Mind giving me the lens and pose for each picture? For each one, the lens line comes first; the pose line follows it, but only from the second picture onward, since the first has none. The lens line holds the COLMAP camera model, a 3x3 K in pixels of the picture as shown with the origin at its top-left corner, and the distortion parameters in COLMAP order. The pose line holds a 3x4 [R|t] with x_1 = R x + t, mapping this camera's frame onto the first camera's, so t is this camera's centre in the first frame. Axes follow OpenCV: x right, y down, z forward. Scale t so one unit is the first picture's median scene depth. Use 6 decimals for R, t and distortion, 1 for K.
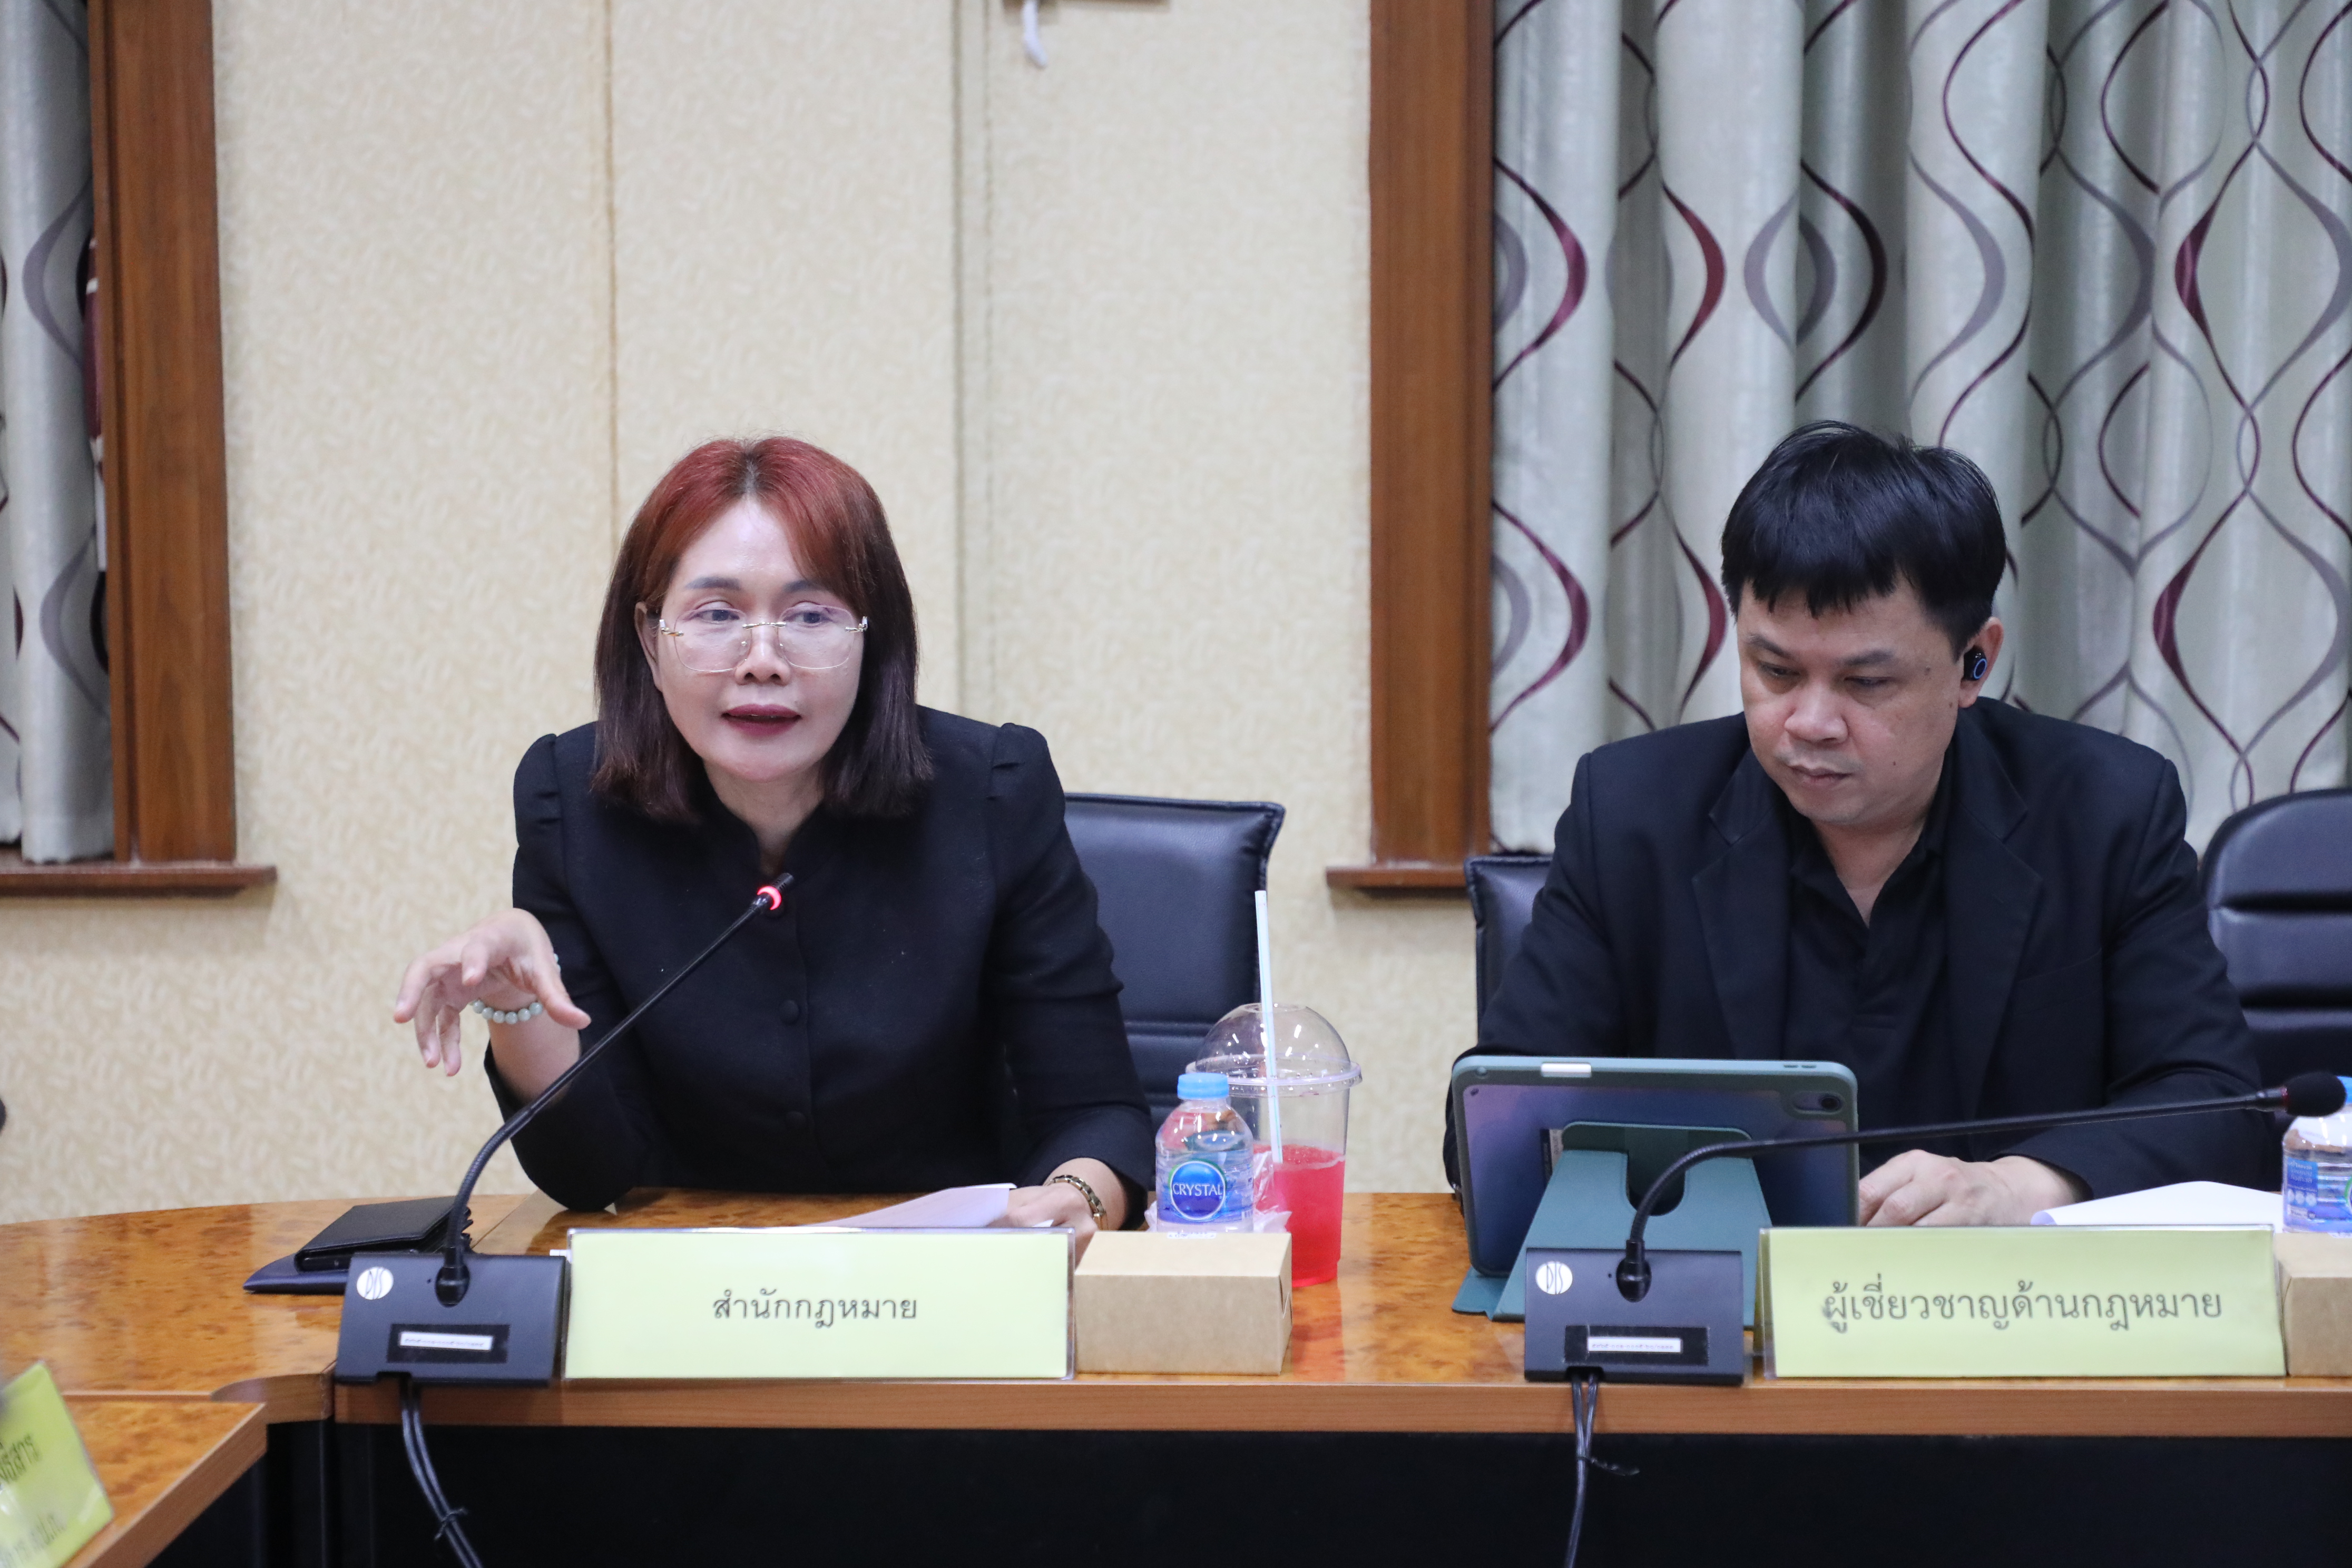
lens RADIAL K [[4458.8, 0, 1176.0], [0, 4458.8, 777.0], [0, 0, 1]] dist [0.024362, 0.000000]
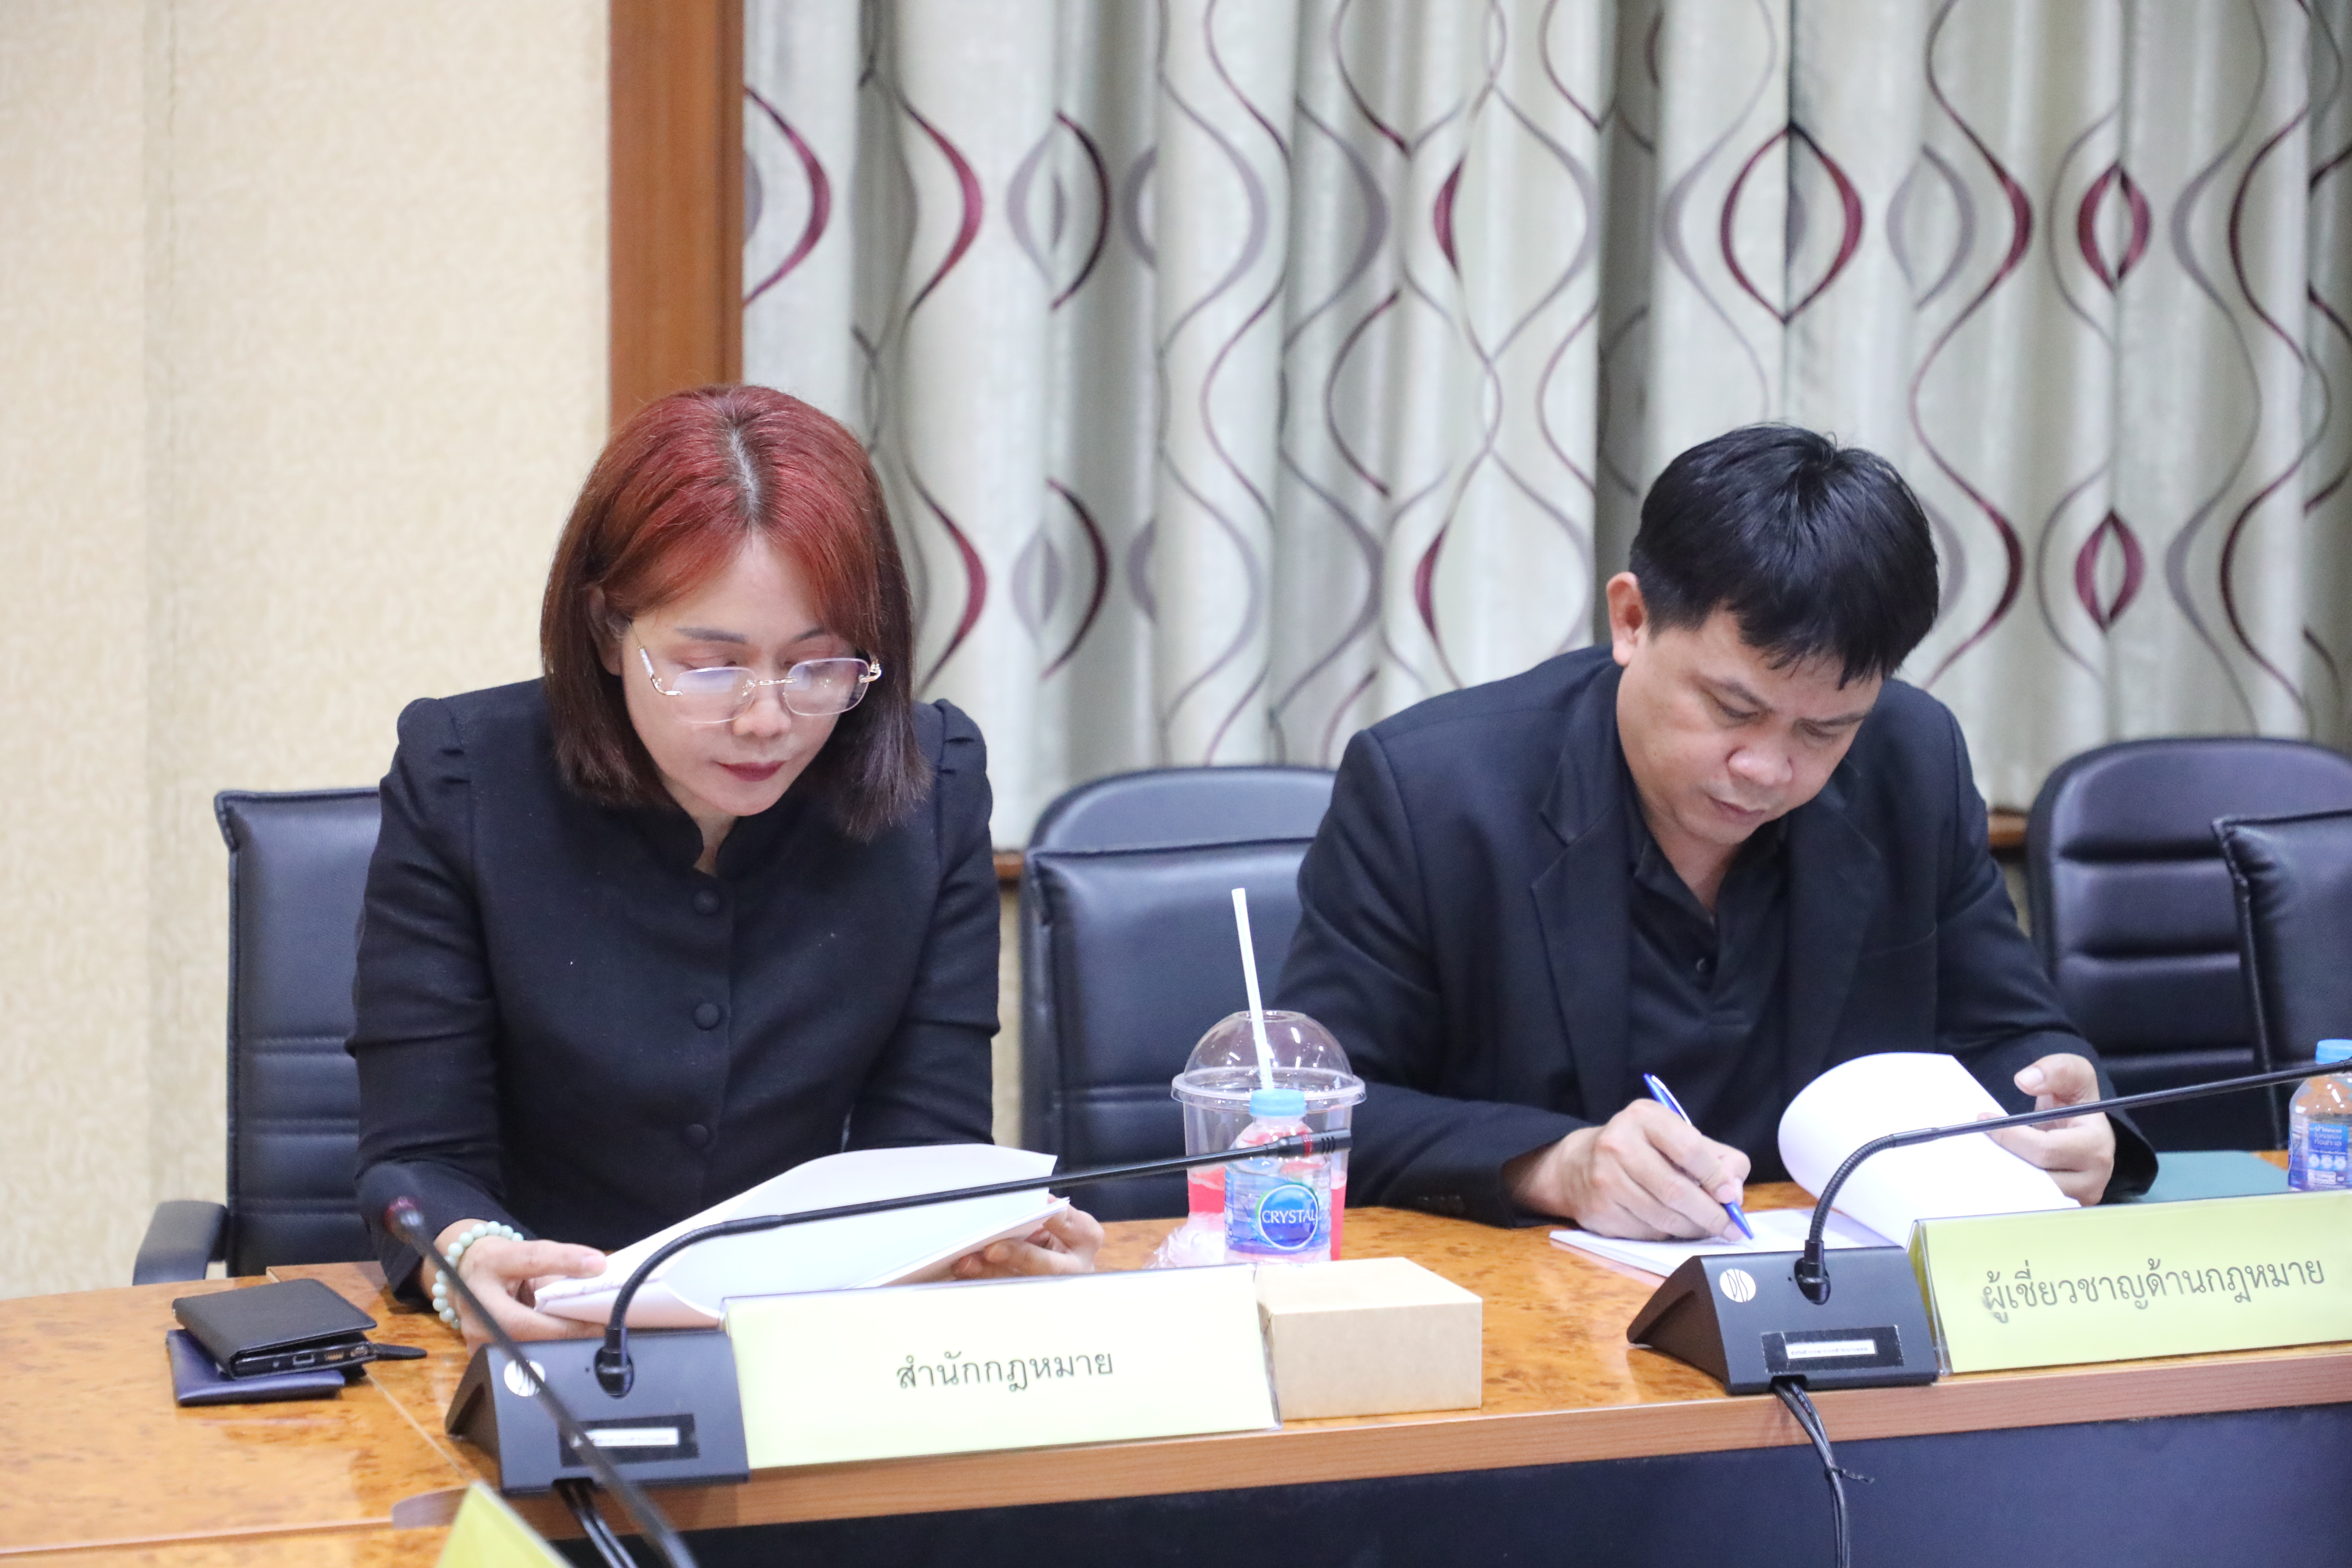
lens RADIAL K [[5023.4, 0, 1175.8], [0, 5023.4, 789.5], [0, 0, 1]] dist [0.033600, 0.000000]
pose [[0.912648, -0.020641, 0.408226, -0.455114], [0.017970, 0.999785, 0.010379, -0.005709], [-0.408352, -0.002137, 0.912822, 0.077719]]
